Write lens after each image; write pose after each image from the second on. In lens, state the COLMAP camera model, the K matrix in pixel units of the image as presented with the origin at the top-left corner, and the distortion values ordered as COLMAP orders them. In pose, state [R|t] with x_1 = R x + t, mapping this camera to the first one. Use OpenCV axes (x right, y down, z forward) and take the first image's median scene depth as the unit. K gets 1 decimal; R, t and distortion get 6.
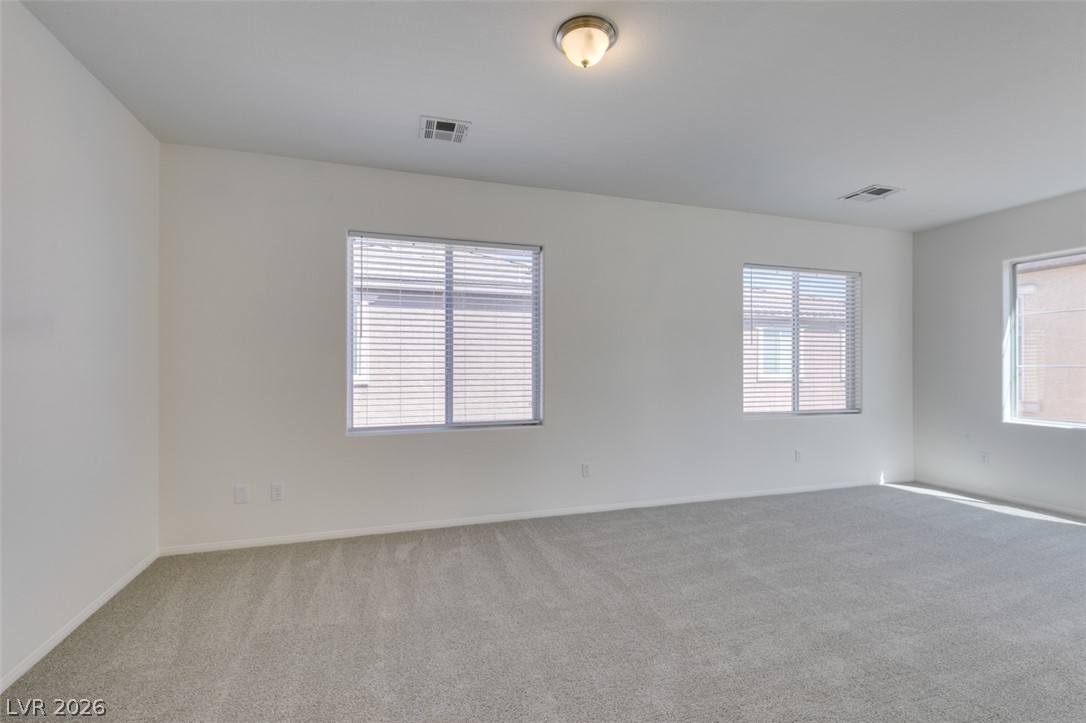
lens RADIAL K [[486.7, 0, 538.3], [0, 486.7, 361.4], [0, 0, 1]] dist [0.004386, -0.002366]
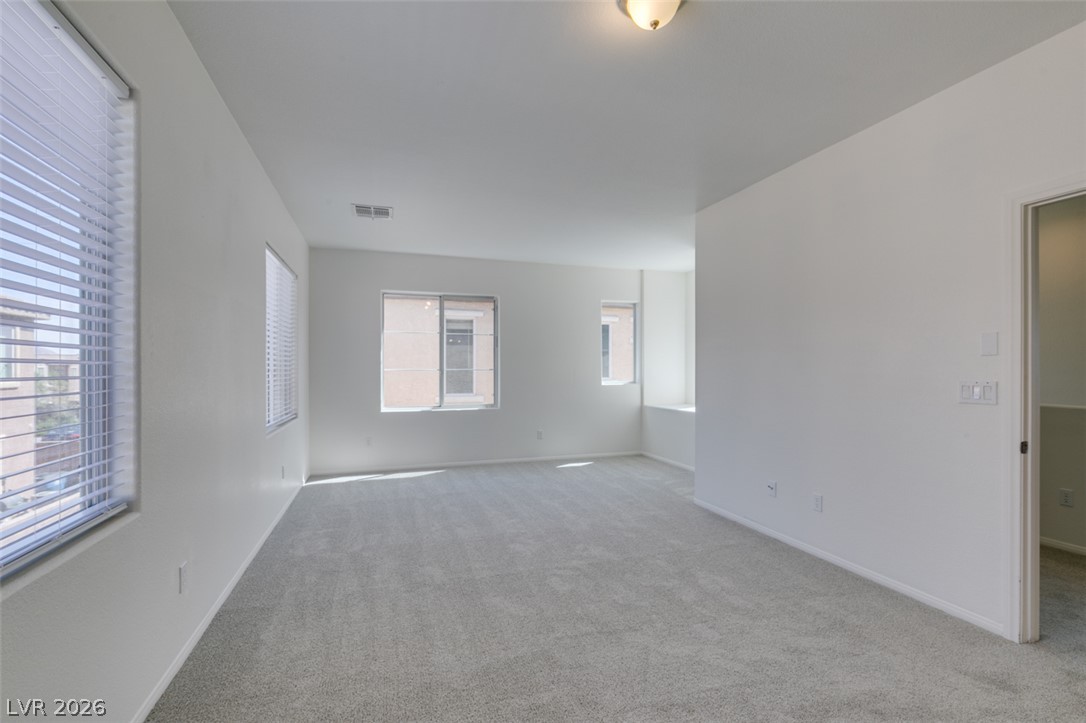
lens RADIAL K [[486.7, 0, 537.7], [0, 486.7, 367.1], [0, 0, 1]] dist [0.004386, -0.002366]
pose [[0.009097, 0.003685, 0.999952, -0.417705], [-0.004073, 0.999985, -0.003648, 0.005706], [-0.999950, -0.004039, 0.009112, 0.646024]]
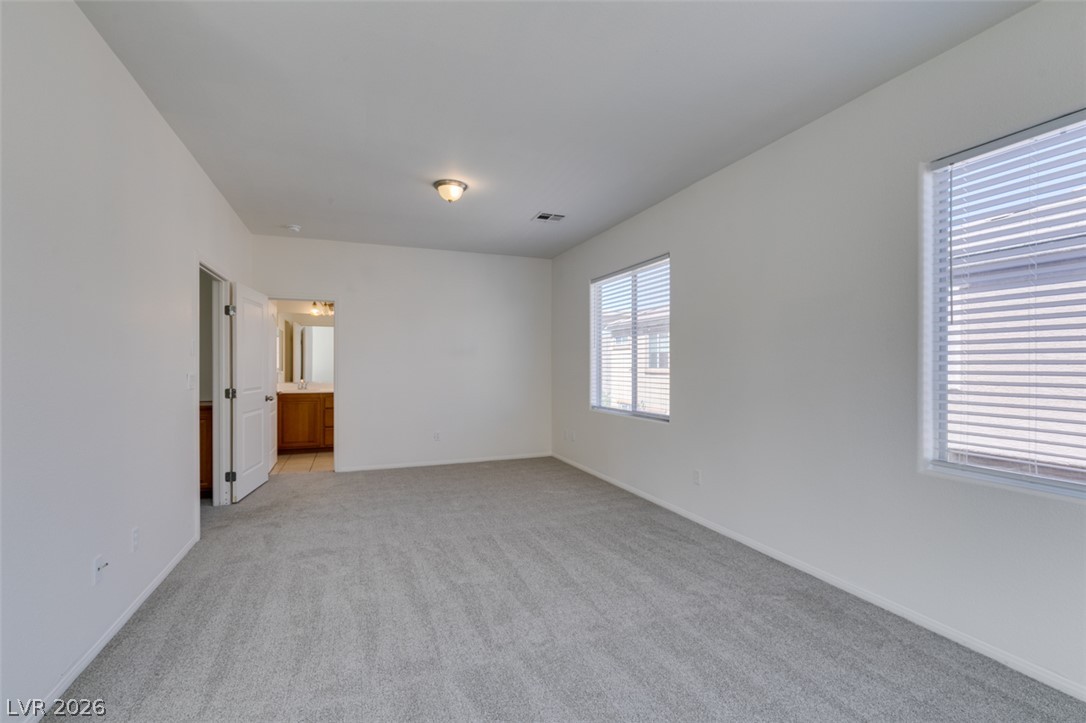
lens RADIAL K [[486.7, 0, 542.3], [0, 486.7, 366.4], [0, 0, 1]] dist [0.004386, -0.002366]
pose [[0.056873, 0.000436, -0.998381, 1.055556], [0.002359, 0.999997, 0.000571, 0.008669], [0.998379, -0.002387, 0.056872, 0.669256]]
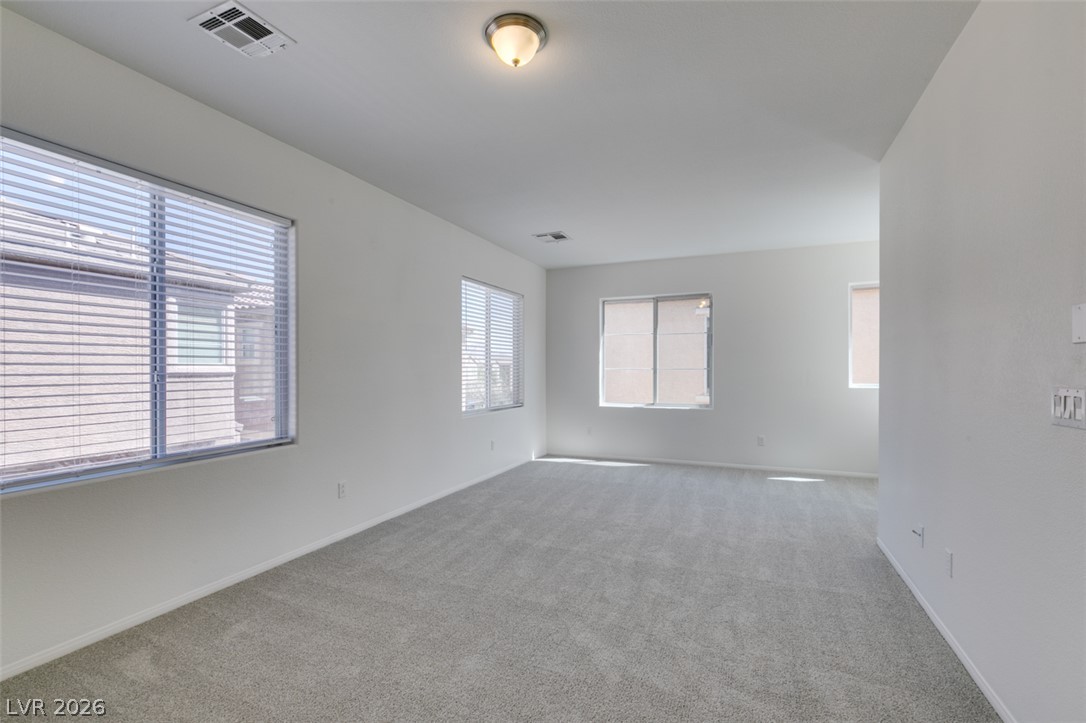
lens RADIAL K [[486.7, 0, 540.9], [0, 486.7, 367.2], [0, 0, 1]] dist [0.004386, -0.002366]
pose [[0.663531, 0.000583, 0.748149, -0.326007], [-0.002075, 0.999997, 0.001060, 0.003676], [-0.748146, -0.002256, 0.663530, 0.164577]]
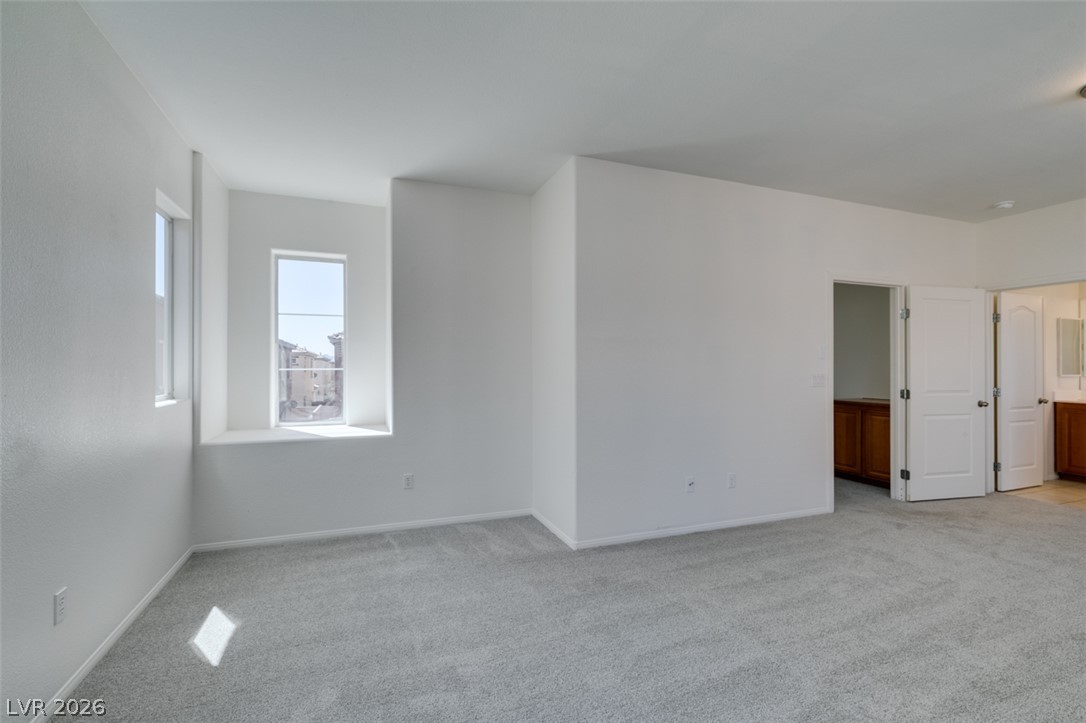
lens RADIAL K [[486.7, 0, 540.1], [0, 486.7, 360.8], [0, 0, 1]] dist [0.004386, -0.002366]
pose [[-0.998932, -0.001056, -0.046200, 0.823975], [-0.000299, 0.999866, -0.016384, 0.009830], [0.046211, -0.016352, -0.998798, 1.127369]]
